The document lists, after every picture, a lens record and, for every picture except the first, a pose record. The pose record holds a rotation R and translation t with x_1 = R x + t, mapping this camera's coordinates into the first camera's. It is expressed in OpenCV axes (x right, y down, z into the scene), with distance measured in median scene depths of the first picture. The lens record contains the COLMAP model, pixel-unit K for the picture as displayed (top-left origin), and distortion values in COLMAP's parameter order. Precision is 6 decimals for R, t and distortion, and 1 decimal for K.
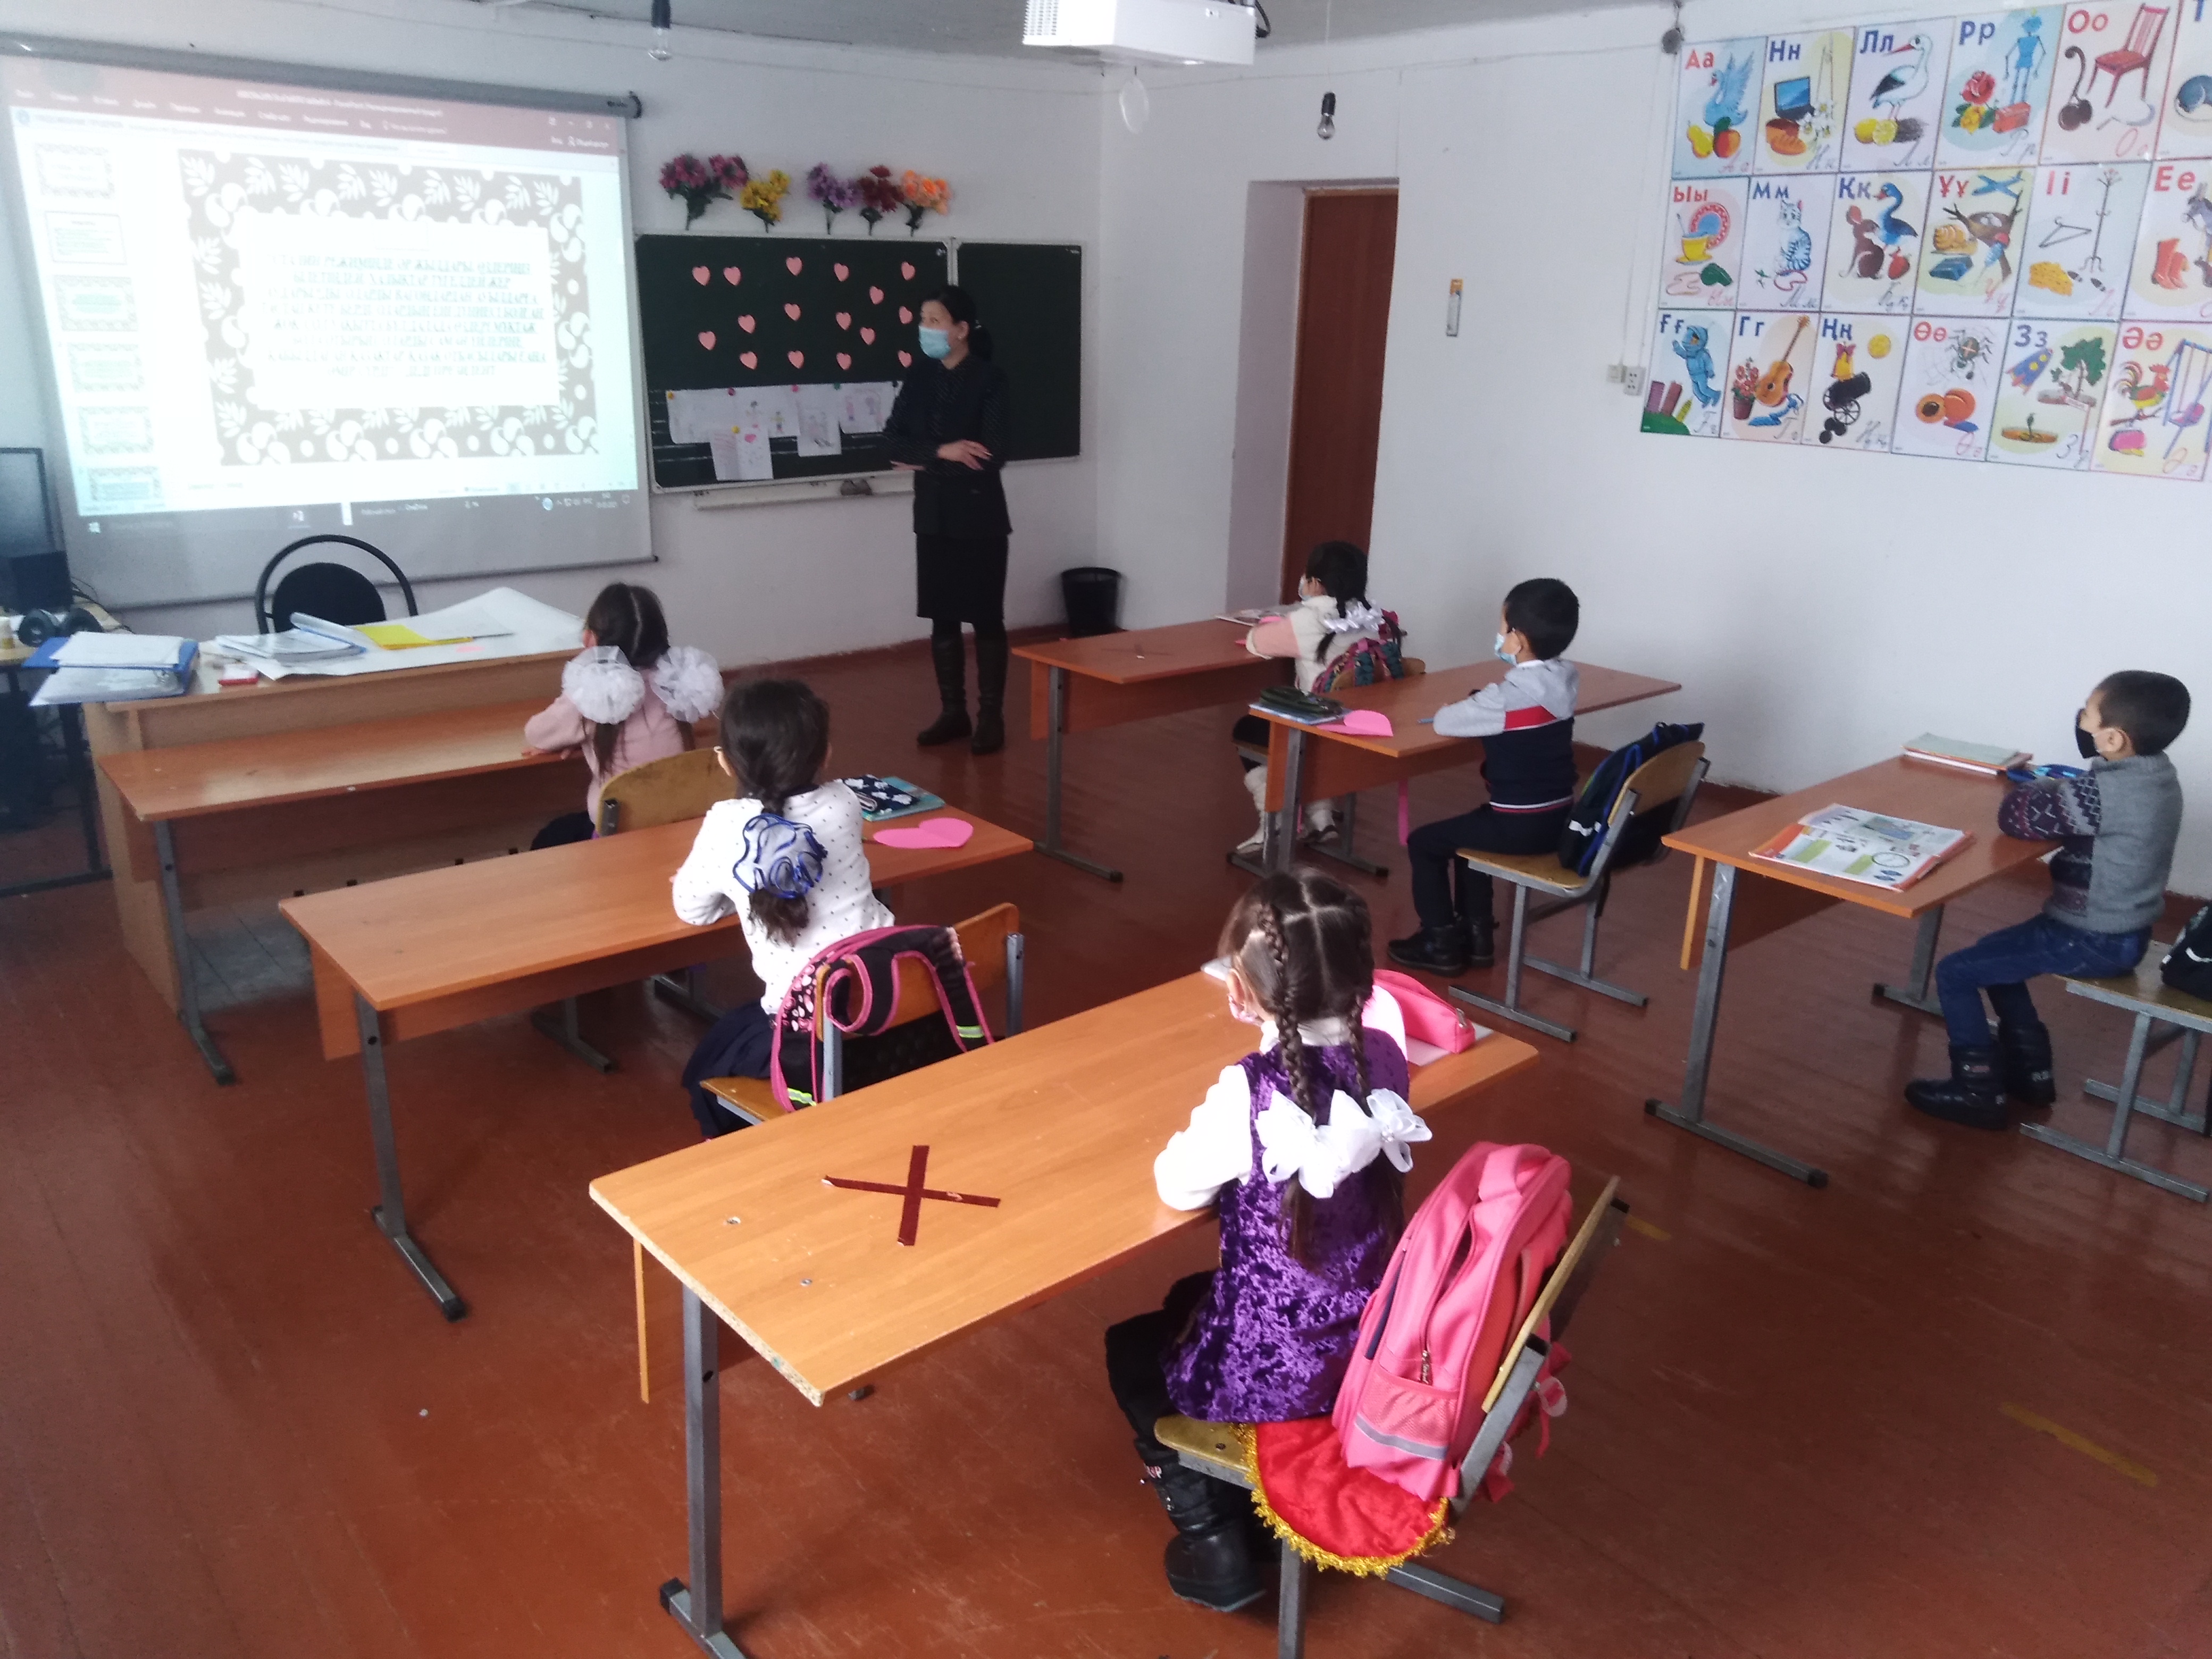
lens RADIAL K [[1682.0, 0, 1088.7], [0, 1682.0, 833.6], [0, 0, 1]] dist [0.029016, -0.008133]
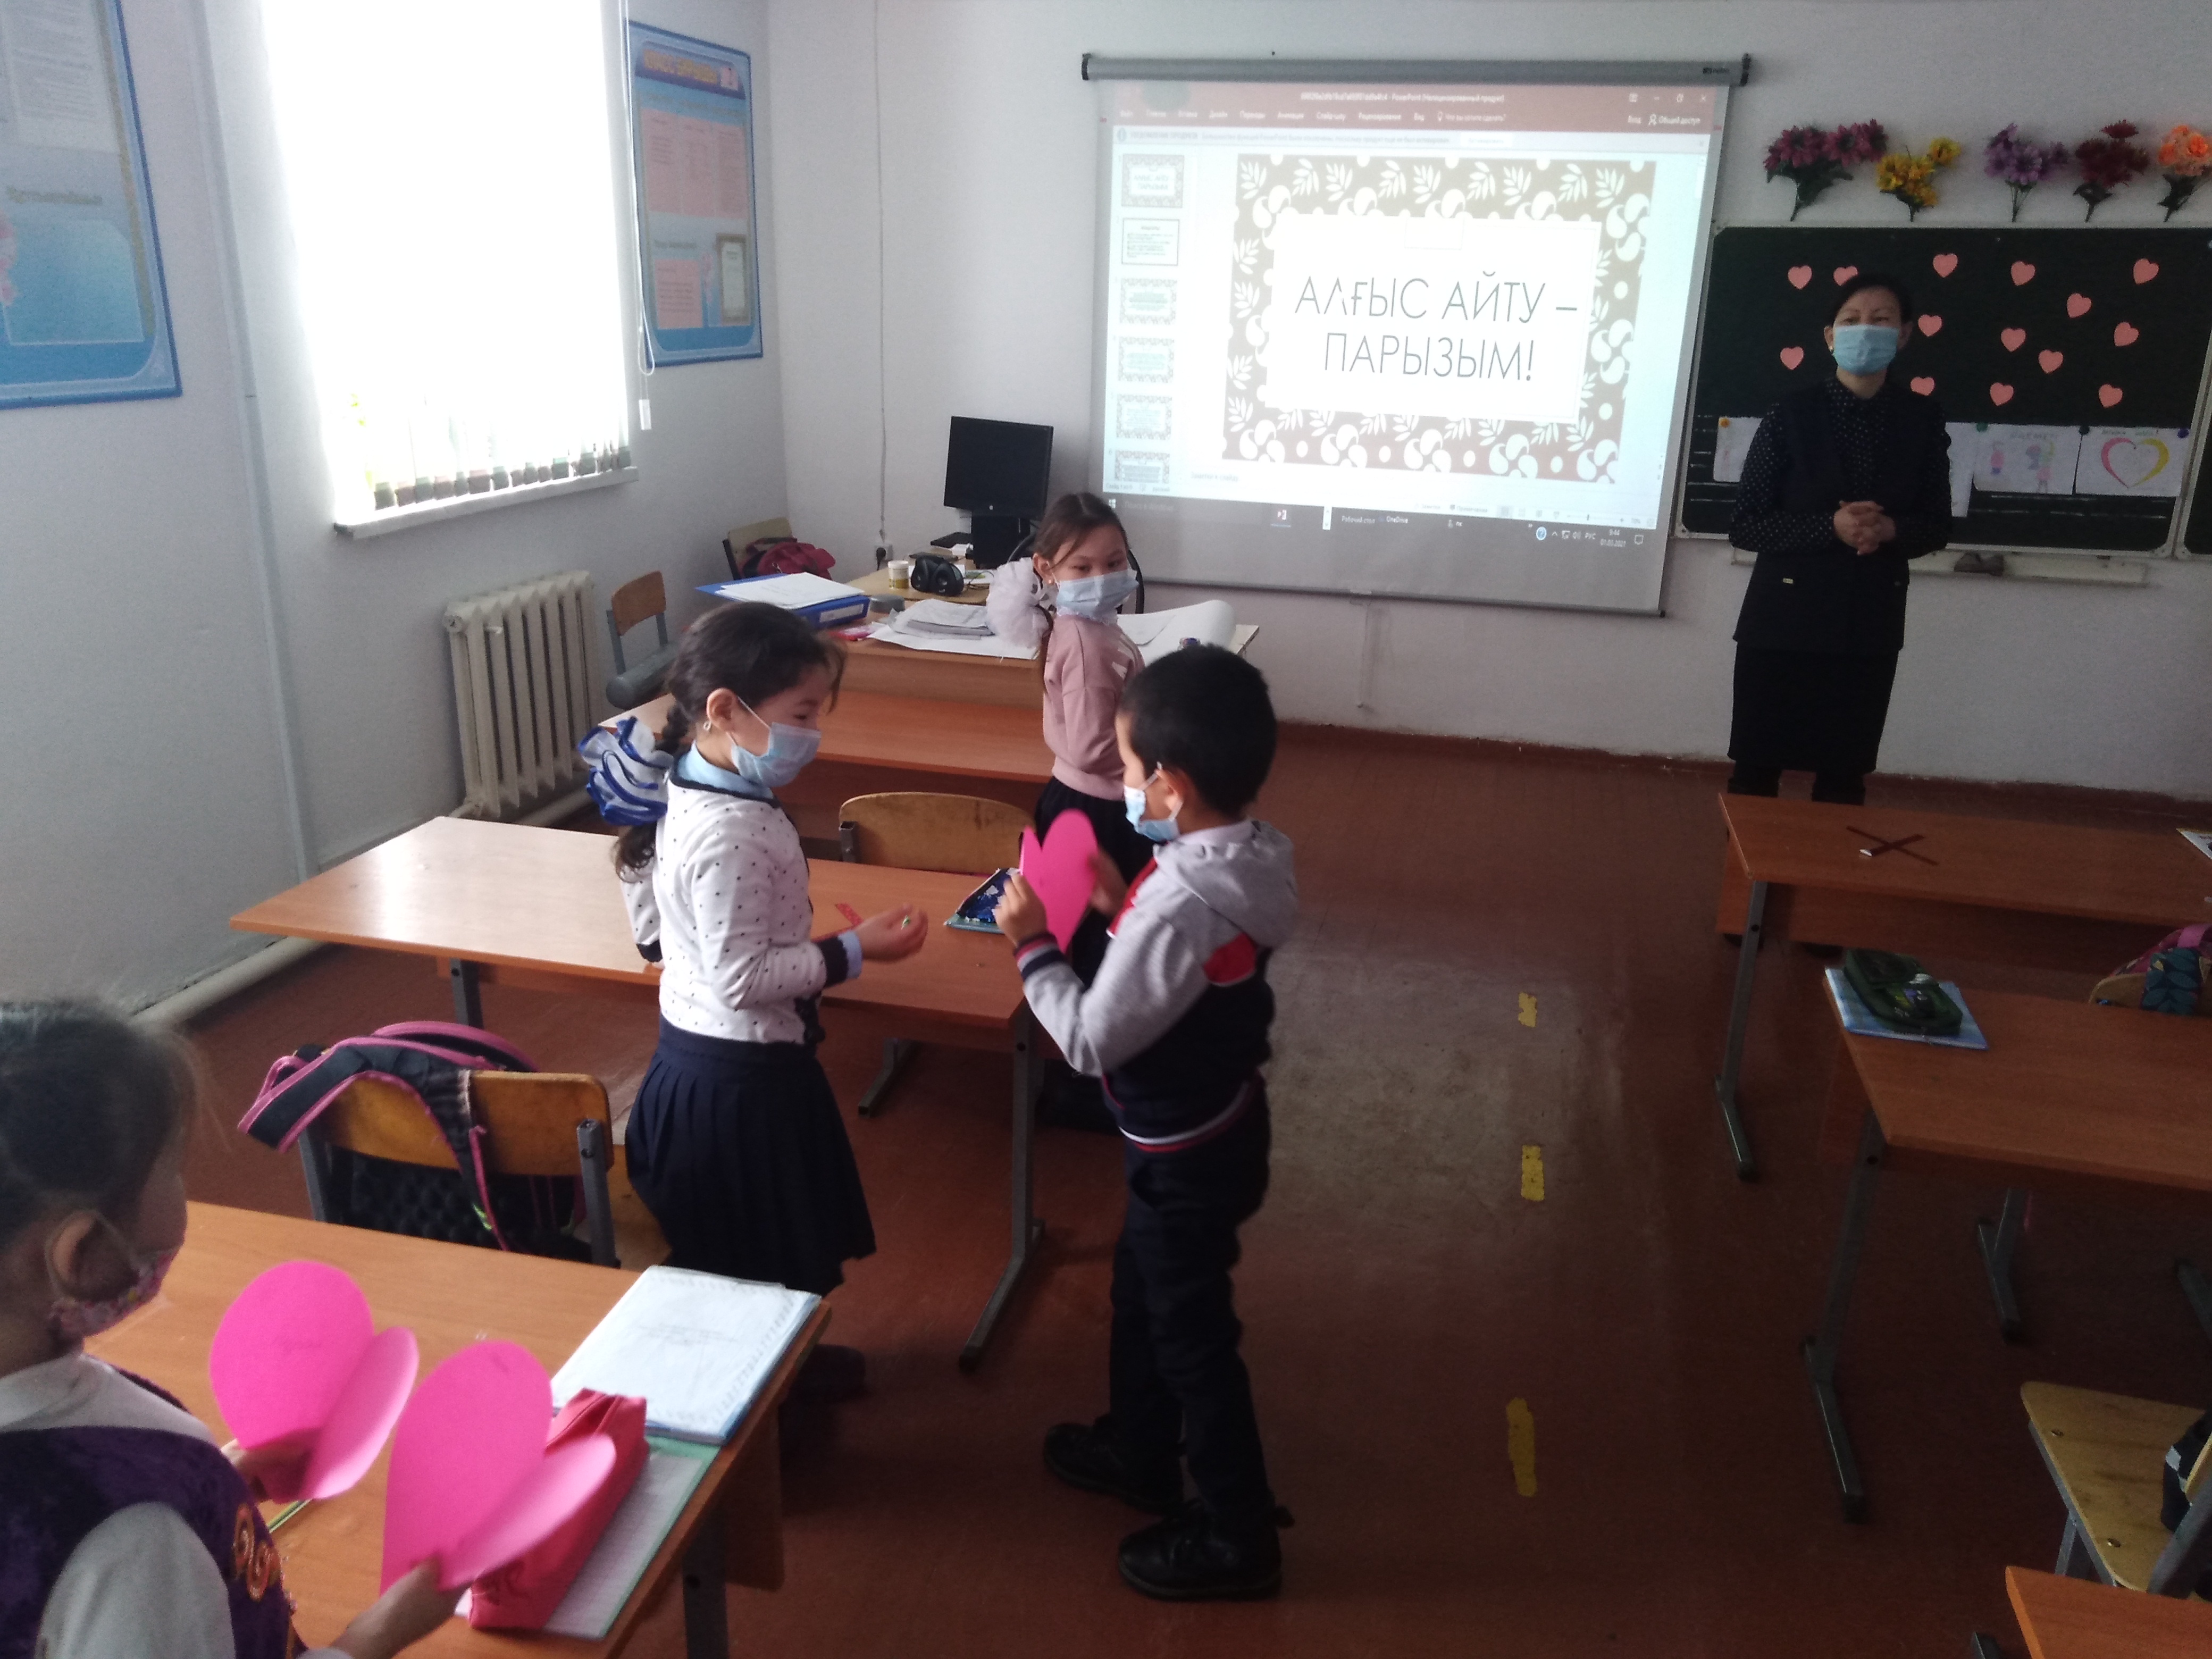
lens RADIAL K [[1682.0, 0, 1102.6], [0, 1682.0, 824.7], [0, 0, 1]] dist [0.029016, -0.008133]
pose [[0.586512, 0.253912, -0.769111, 0.278617], [-0.265854, 0.957330, 0.113314, -0.092441], [0.765065, 0.138011, 0.628990, 0.302039]]
